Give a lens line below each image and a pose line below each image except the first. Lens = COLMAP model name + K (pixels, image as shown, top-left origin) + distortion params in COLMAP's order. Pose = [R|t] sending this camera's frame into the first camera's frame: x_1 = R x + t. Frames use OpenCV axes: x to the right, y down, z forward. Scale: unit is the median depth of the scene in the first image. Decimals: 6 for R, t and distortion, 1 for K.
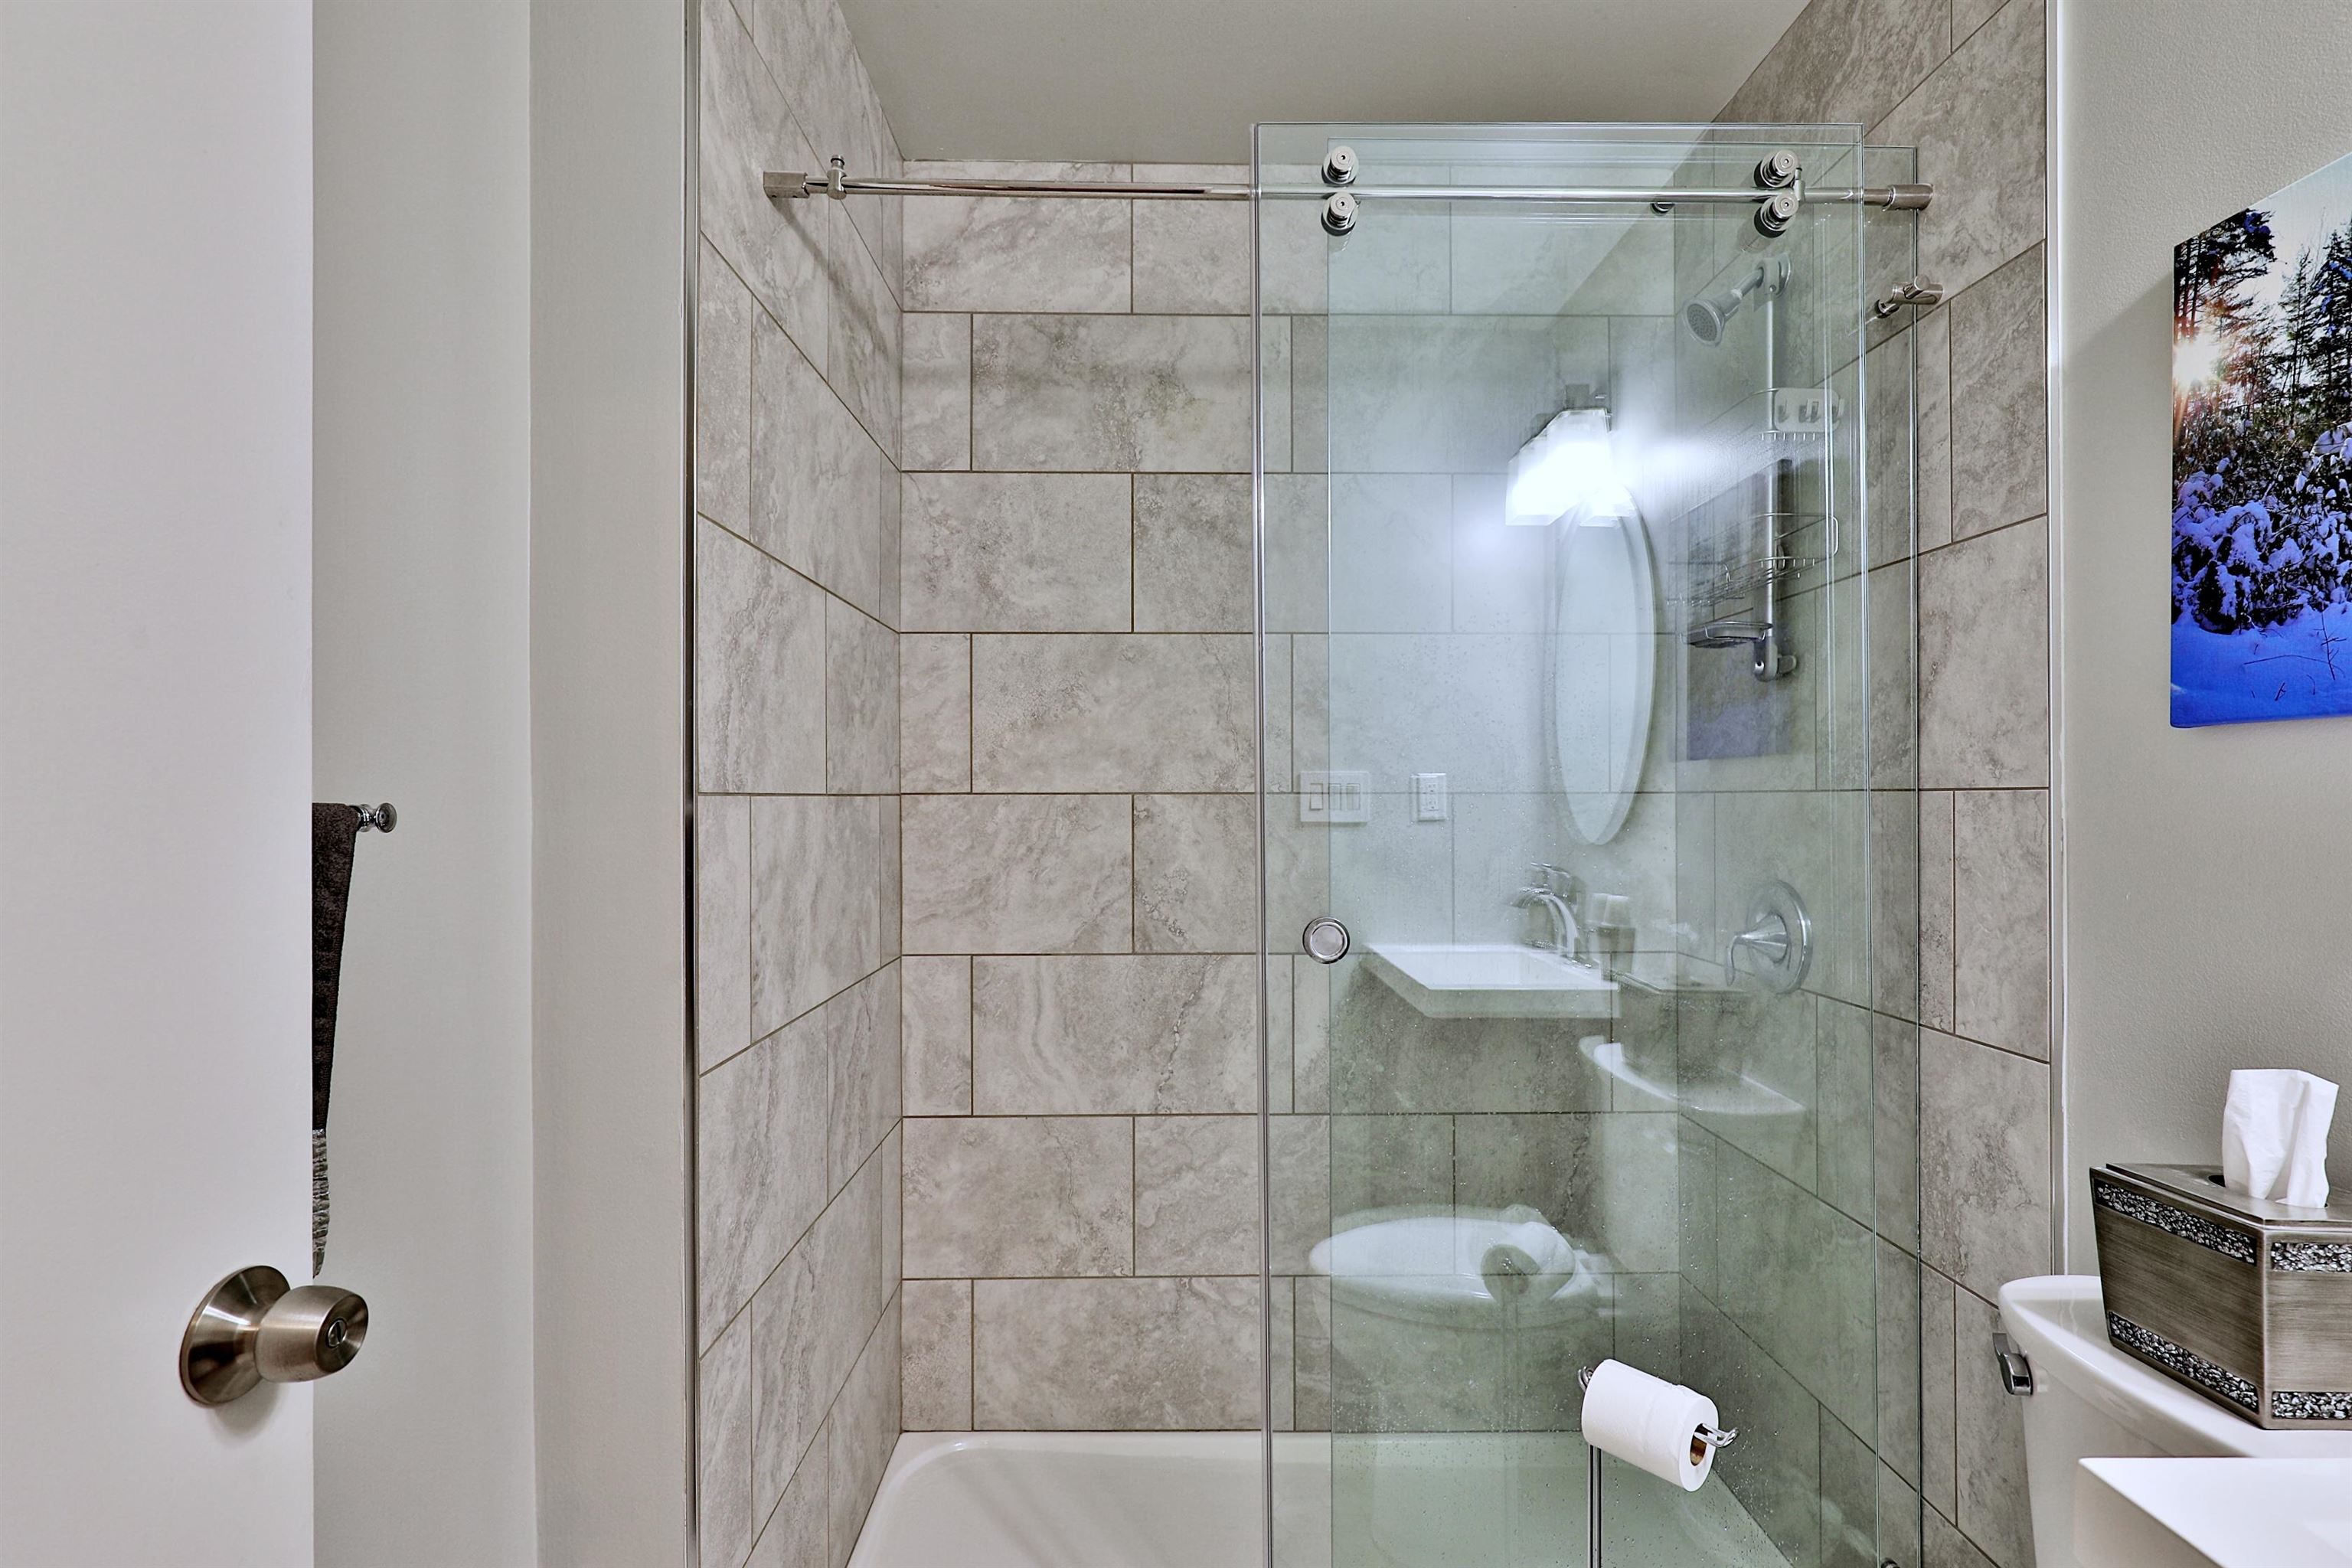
lens RADIAL K [[1113.9, 0, 1173.4], [0, 1113.9, 787.4], [0, 0, 1]] dist [-0.002943, 0.000183]
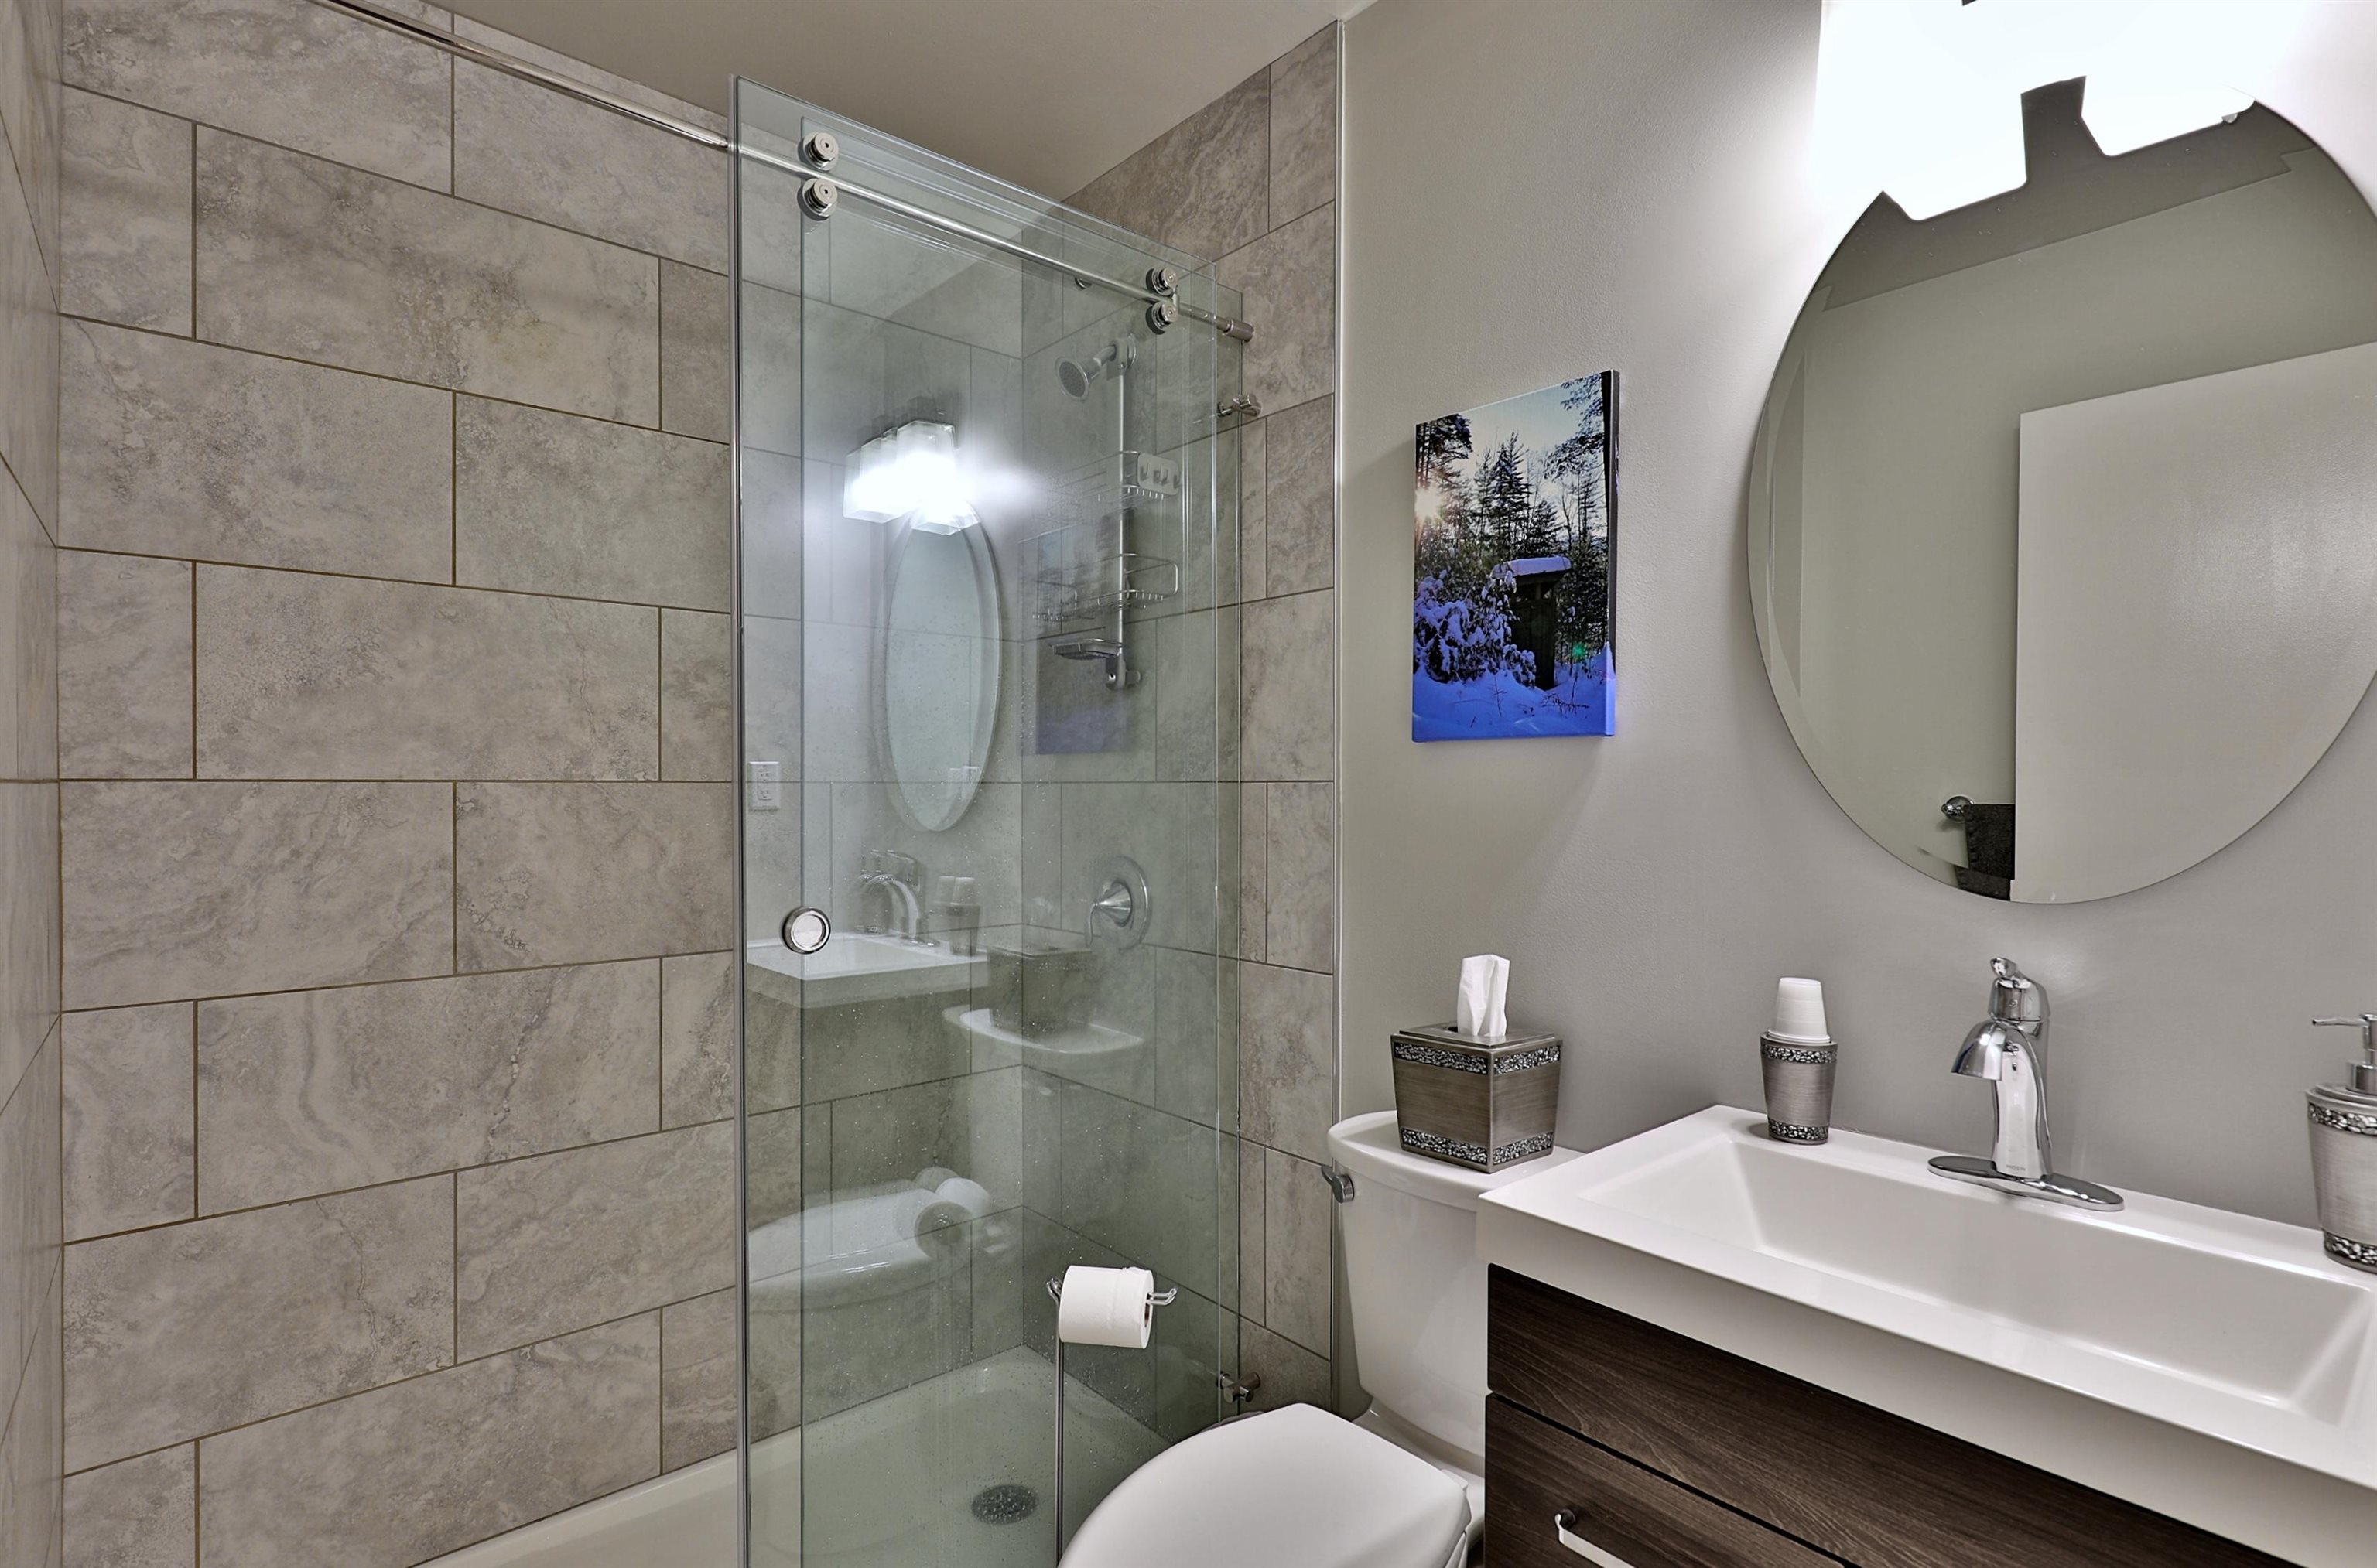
lens RADIAL K [[1151.9, 0, 1188.5], [0, 1151.9, 784.0], [0, 0, 1]] dist [0.000204, -0.001560]
pose [[0.761732, 0.003370, 0.647884, -0.175677], [-0.007689, 0.999963, 0.003839, 0.000096], [-0.647847, -0.007906, 0.761730, -0.000592]]
